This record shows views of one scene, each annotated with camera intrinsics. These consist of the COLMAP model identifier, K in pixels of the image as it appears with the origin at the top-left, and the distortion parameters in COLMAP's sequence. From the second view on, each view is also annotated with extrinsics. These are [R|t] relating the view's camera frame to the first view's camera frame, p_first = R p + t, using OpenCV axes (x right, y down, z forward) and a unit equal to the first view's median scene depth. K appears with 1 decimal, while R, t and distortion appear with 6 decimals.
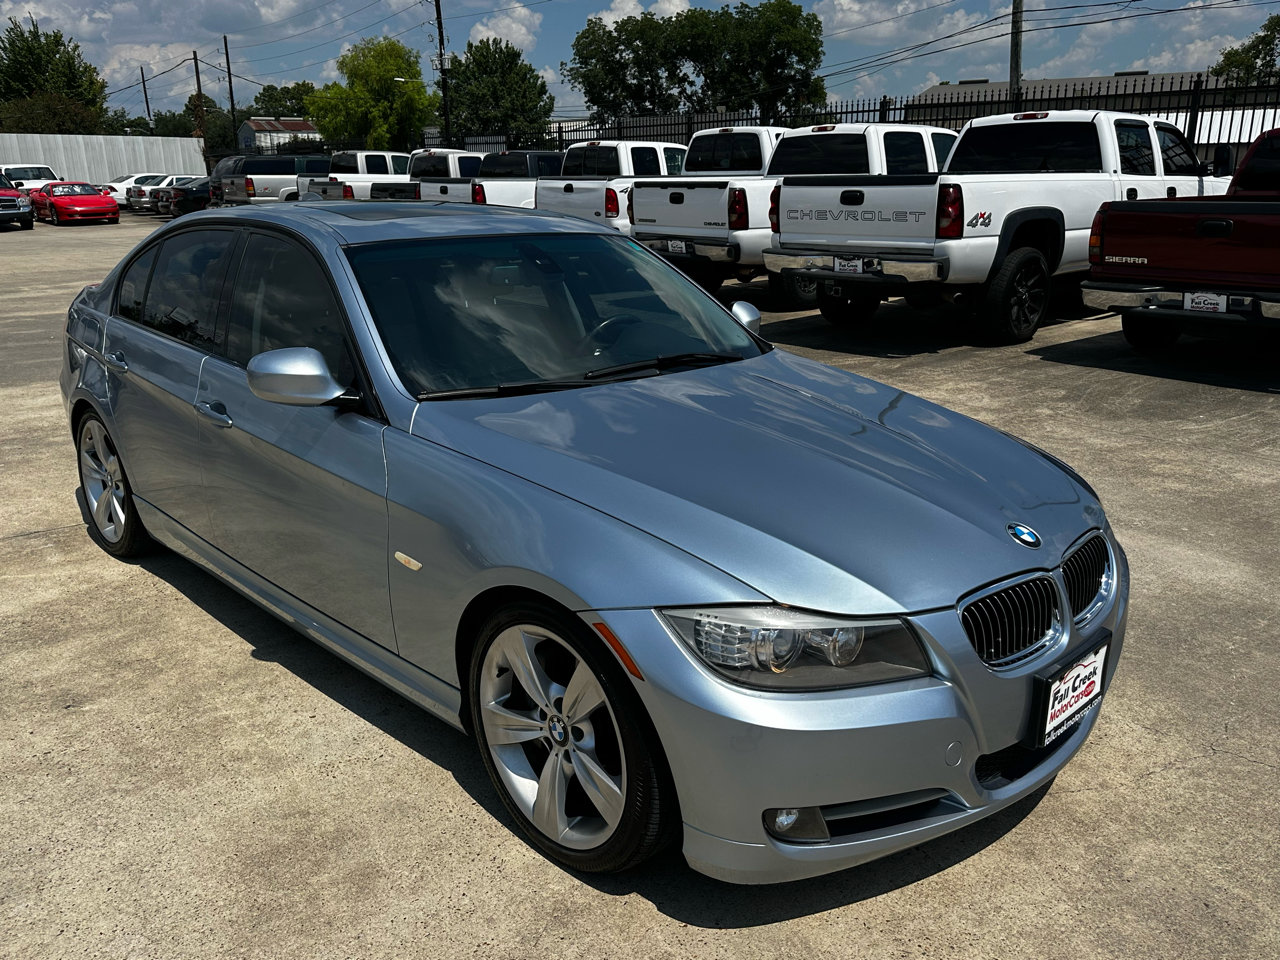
lens RADIAL K [[1027.2, 0, 629.2], [0, 1027.2, 488.5], [0, 0, 1]] dist [0.056555, -0.075483]
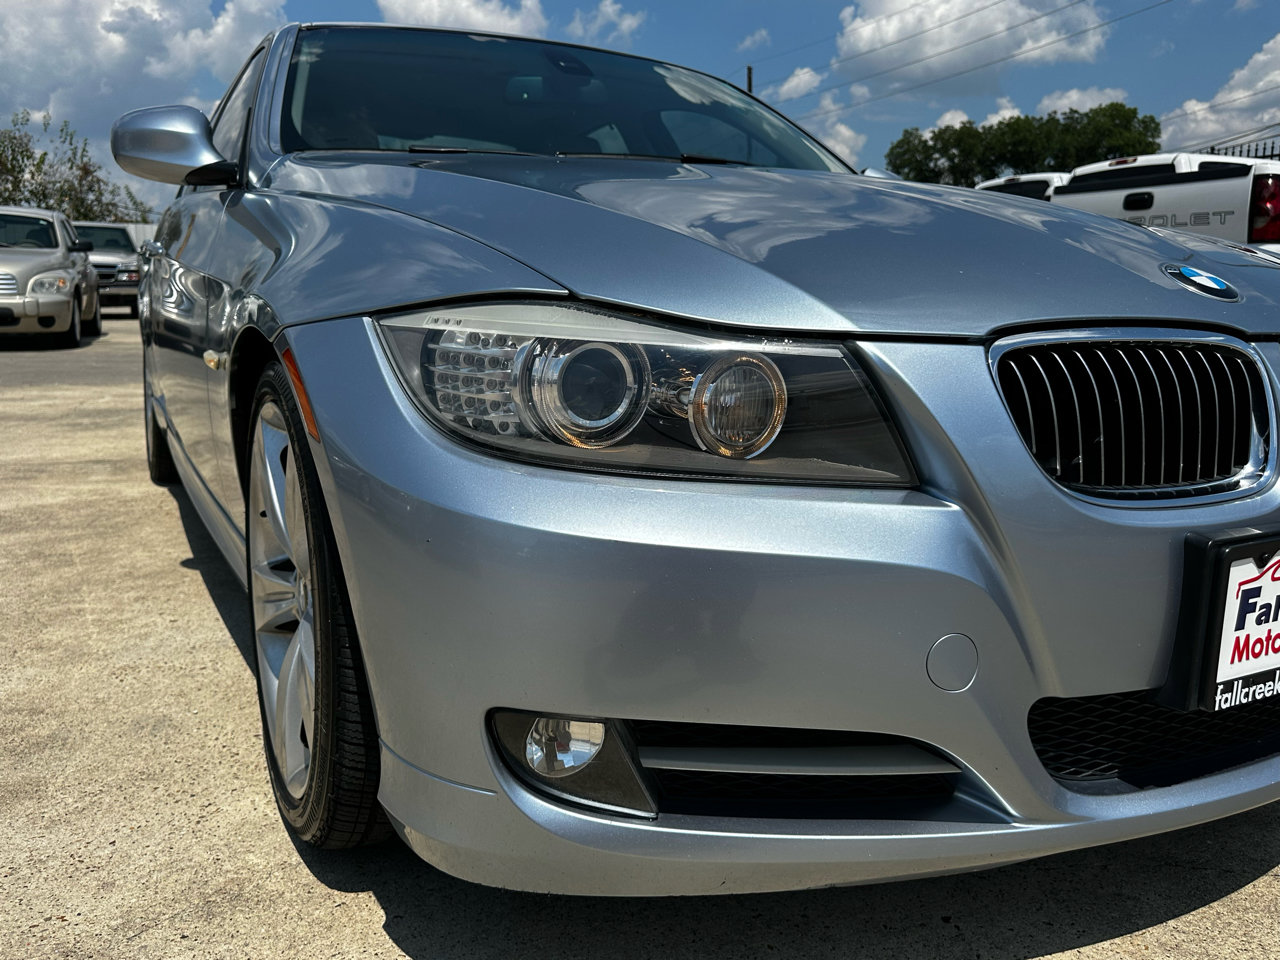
lens RADIAL K [[1023.7, 0, 633.9], [0, 1023.7, 479.8], [0, 0, 1]] dist [0.071787, -0.102370]
pose [[0.959109, 0.065562, -0.275340, 0.183308], [-0.095786, 0.990587, -0.097788, 0.143965], [0.266337, 0.120163, 0.956360, 0.327544]]
